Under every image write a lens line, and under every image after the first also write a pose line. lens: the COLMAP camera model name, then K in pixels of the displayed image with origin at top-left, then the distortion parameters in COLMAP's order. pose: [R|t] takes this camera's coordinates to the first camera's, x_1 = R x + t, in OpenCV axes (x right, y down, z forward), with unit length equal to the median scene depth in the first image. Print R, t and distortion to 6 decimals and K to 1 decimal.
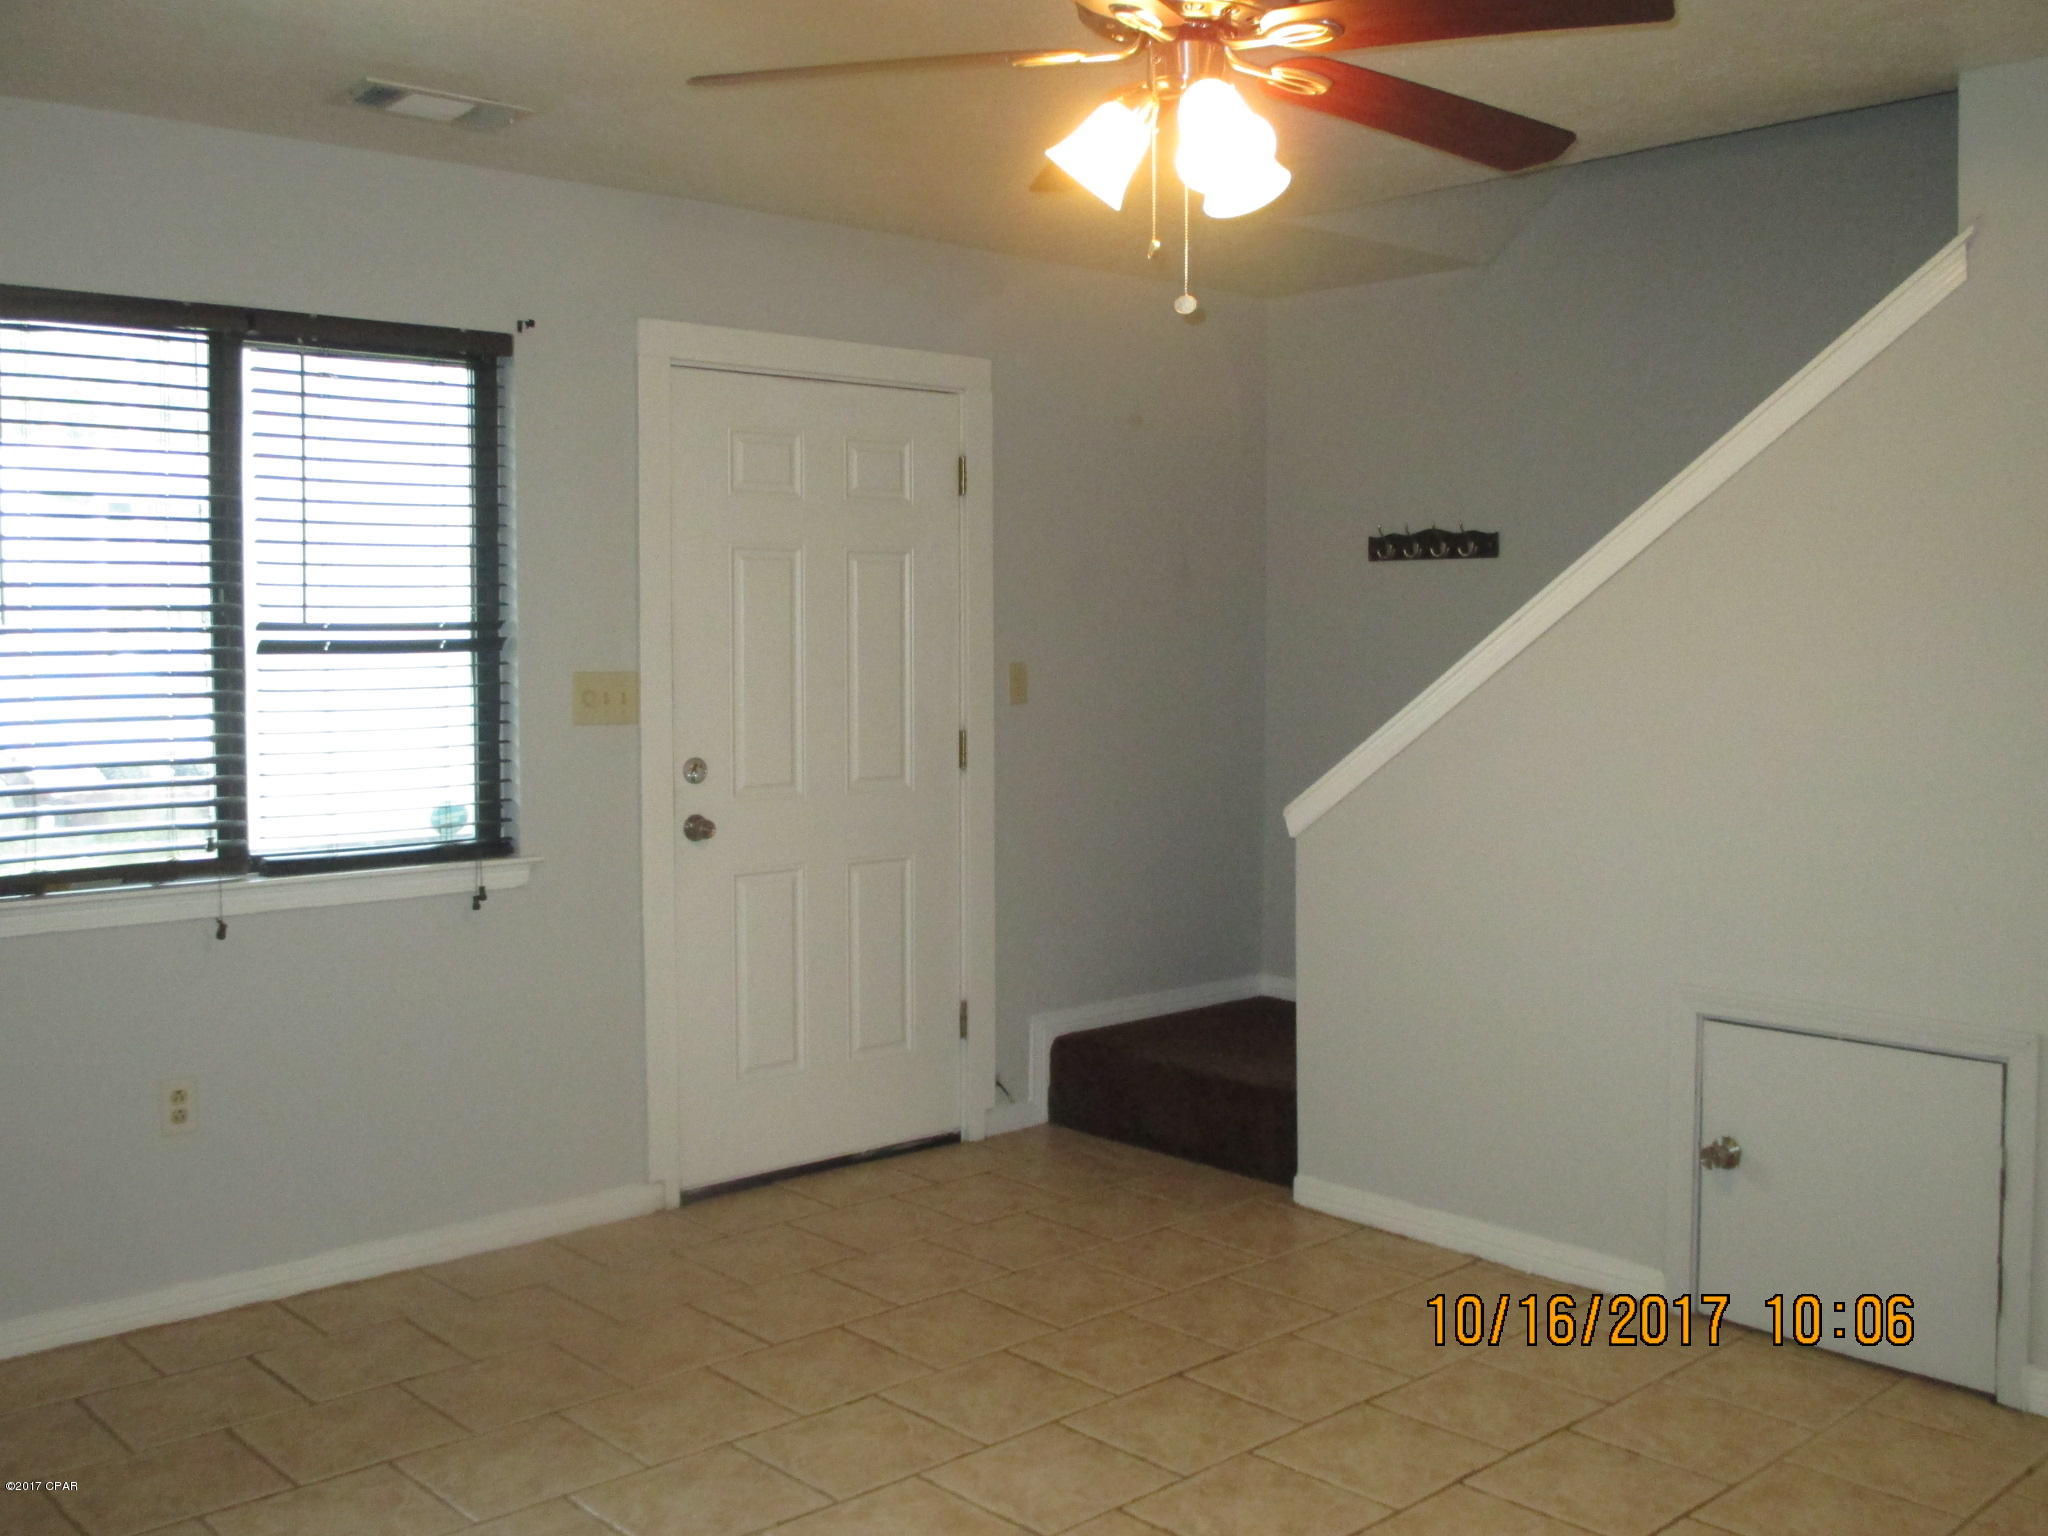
lens RADIAL K [[2201.3, 0, 1023.5], [0, 2201.3, 725.1], [0, 0, 1]] dist [0.007007, 0.036153]
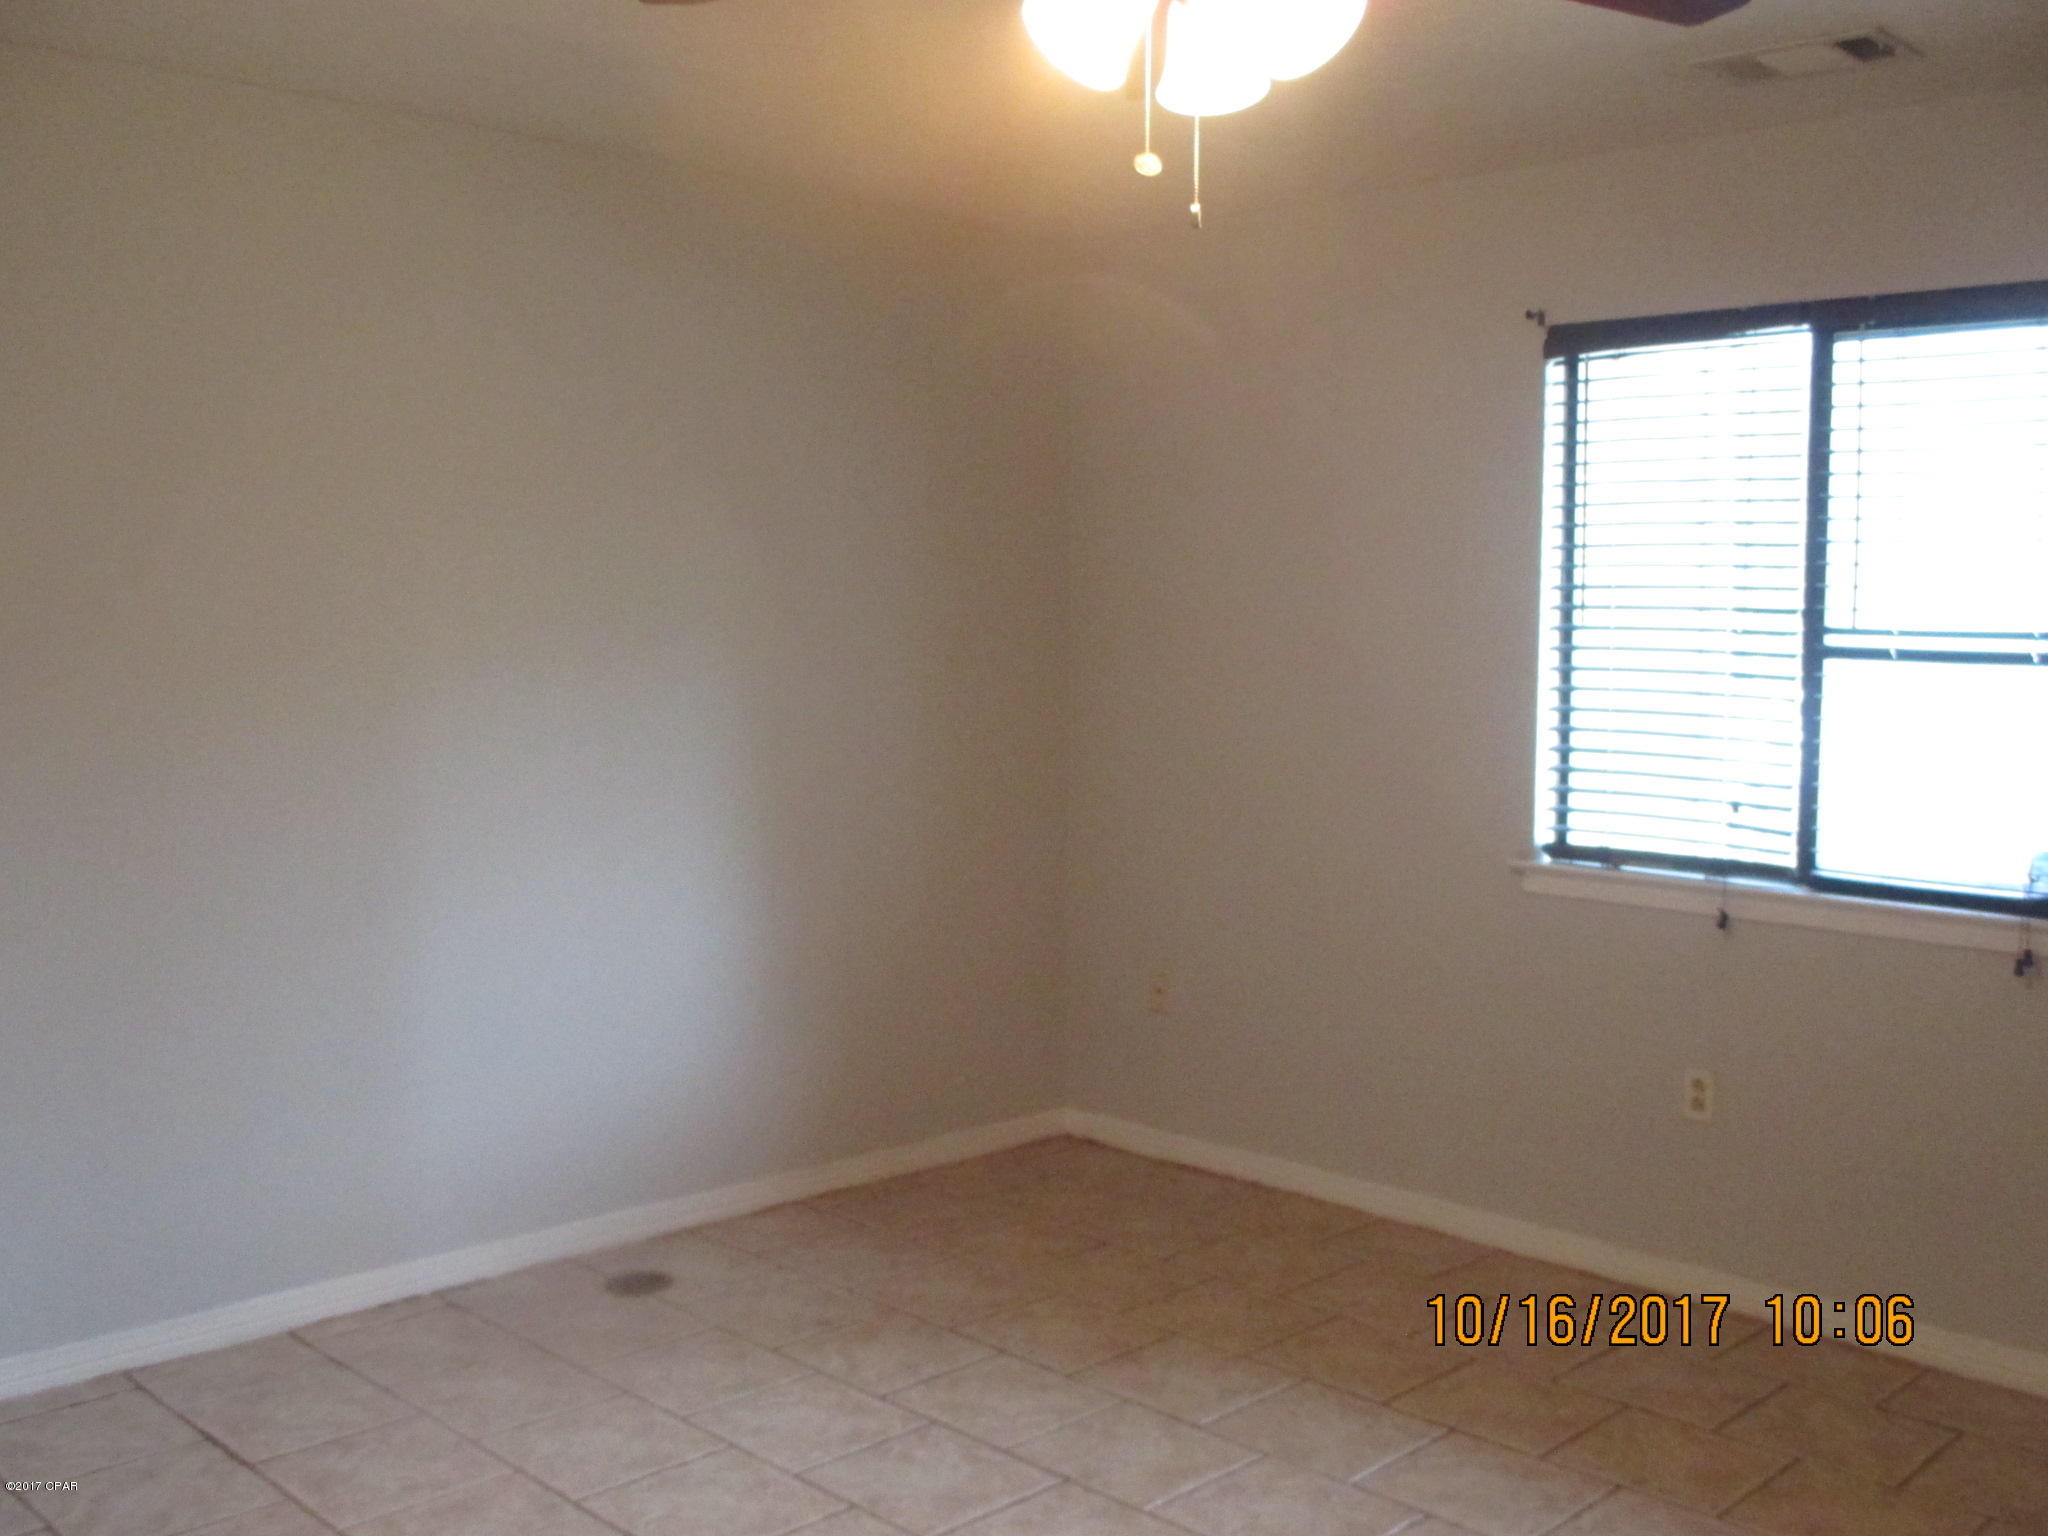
lens RADIAL K [[2201.3, 0, 1023.5], [0, 2201.3, 725.1], [0, 0, 1]] dist [0.007007, 0.036153]
pose [[-0.001851, 0.055424, -0.998461, 0.600193], [-0.070036, 0.996004, 0.055418, -0.031606], [0.997543, 0.070031, 0.002038, 0.637990]]
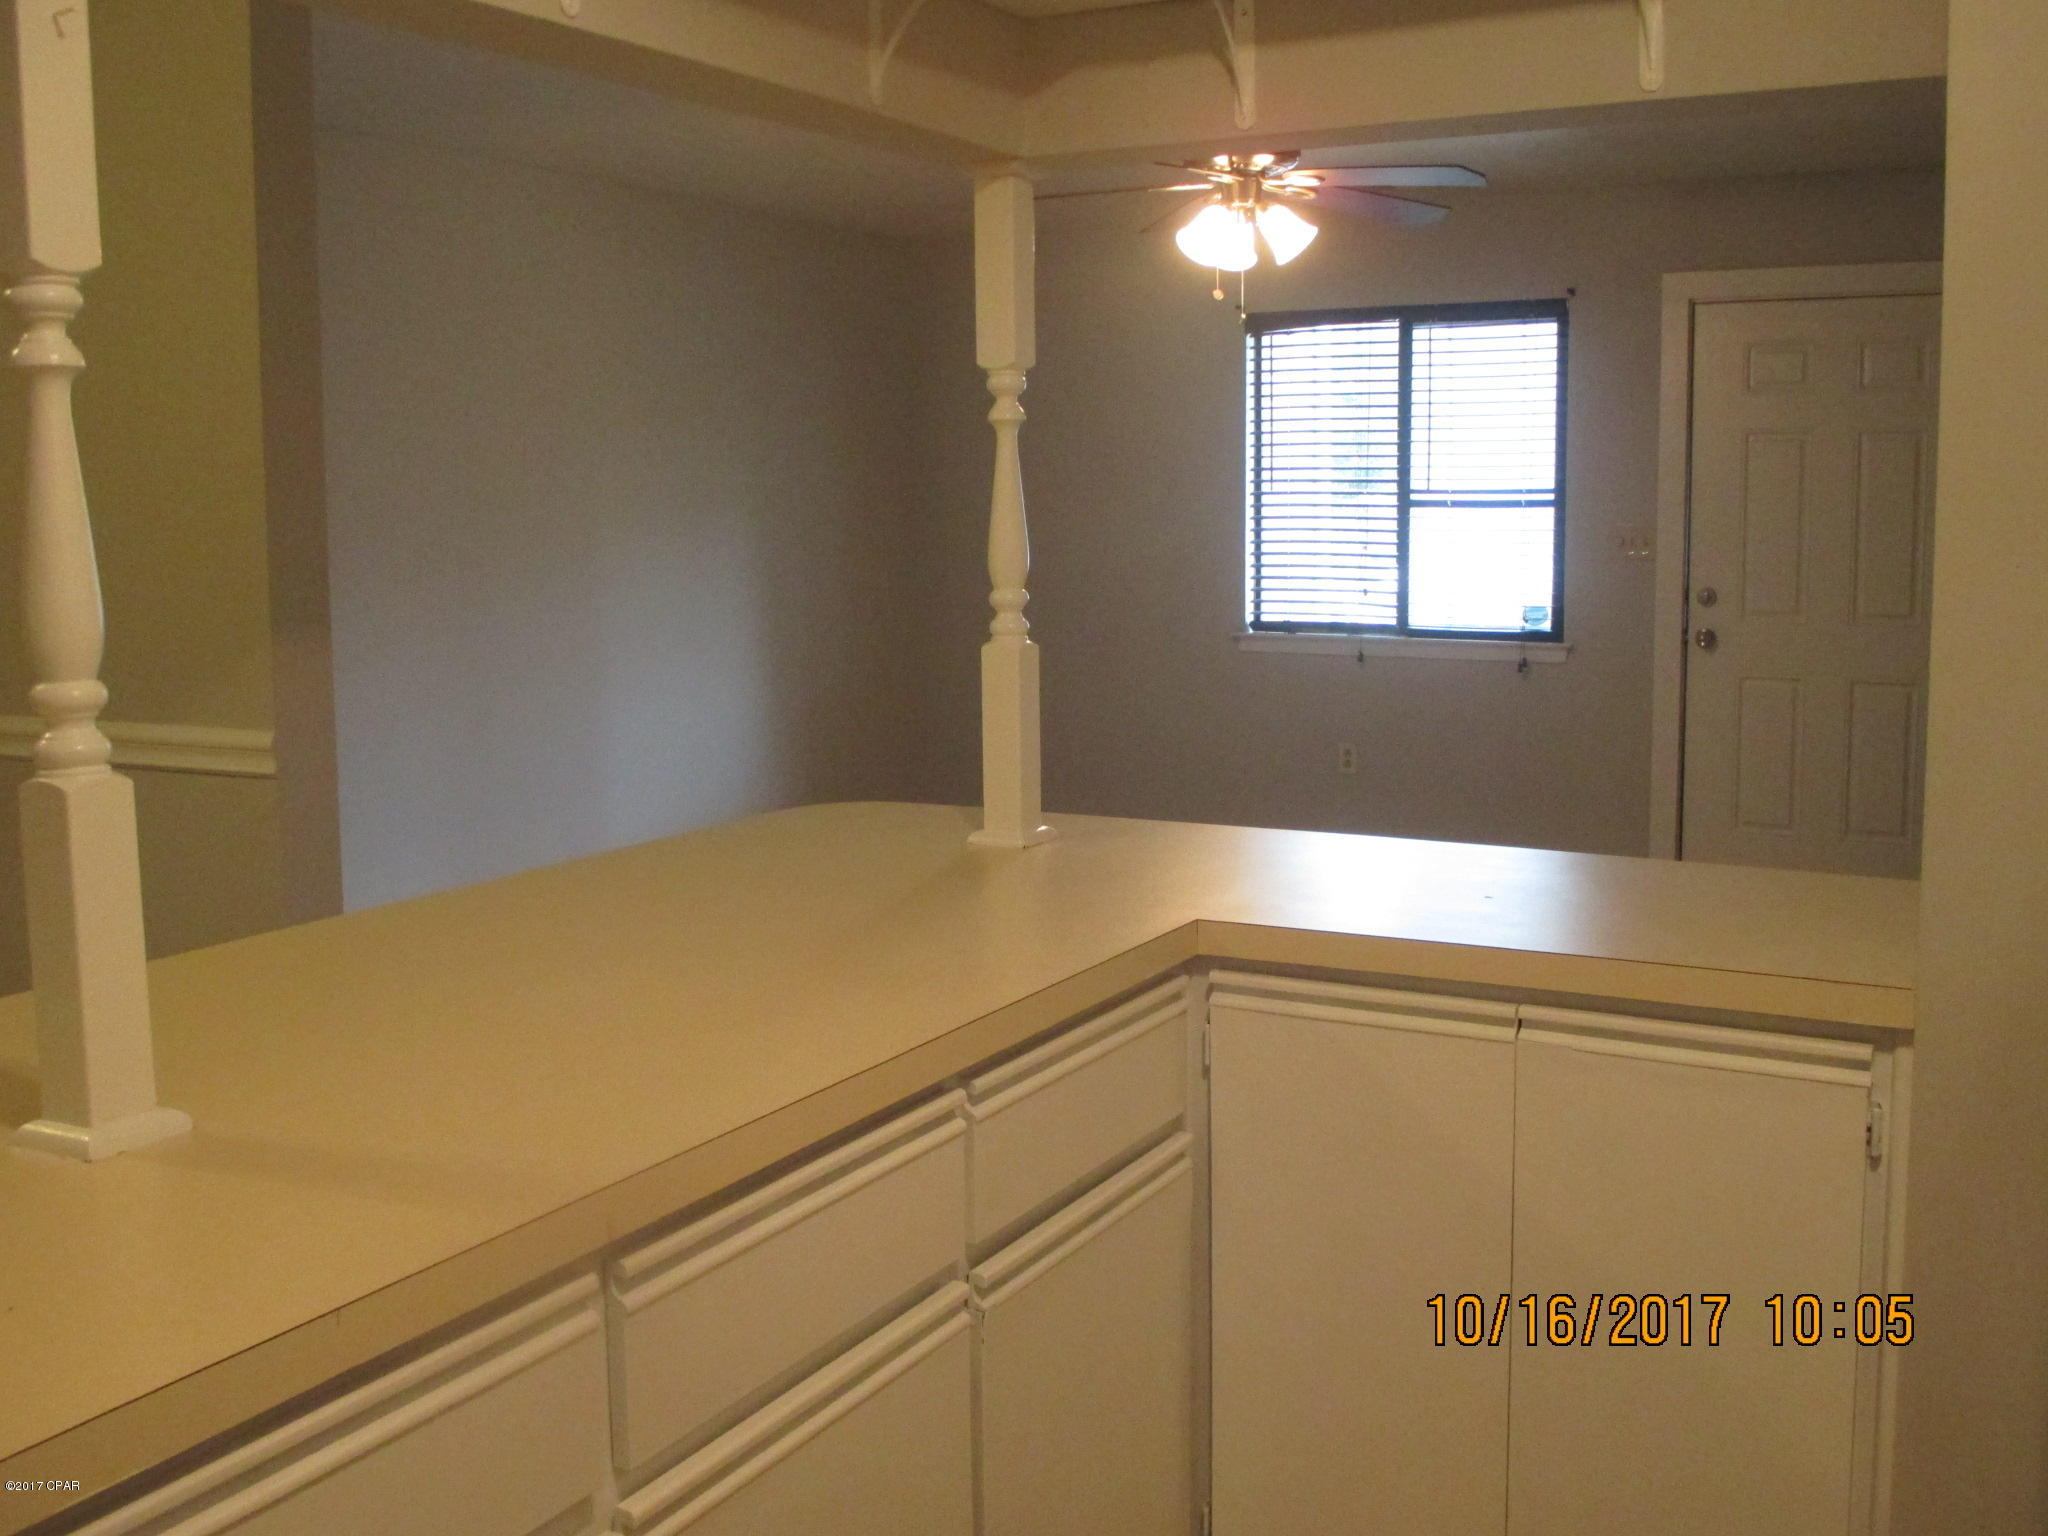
lens RADIAL K [[2201.3, 0, 1023.5], [0, 2201.3, 725.1], [0, 0, 1]] dist [0.007007, 0.036153]
pose [[0.264282, 0.104365, -0.958782, 1.206613], [-0.045403, 0.994372, 0.095724, -0.013695], [0.963376, 0.018233, 0.267533, 0.248608]]
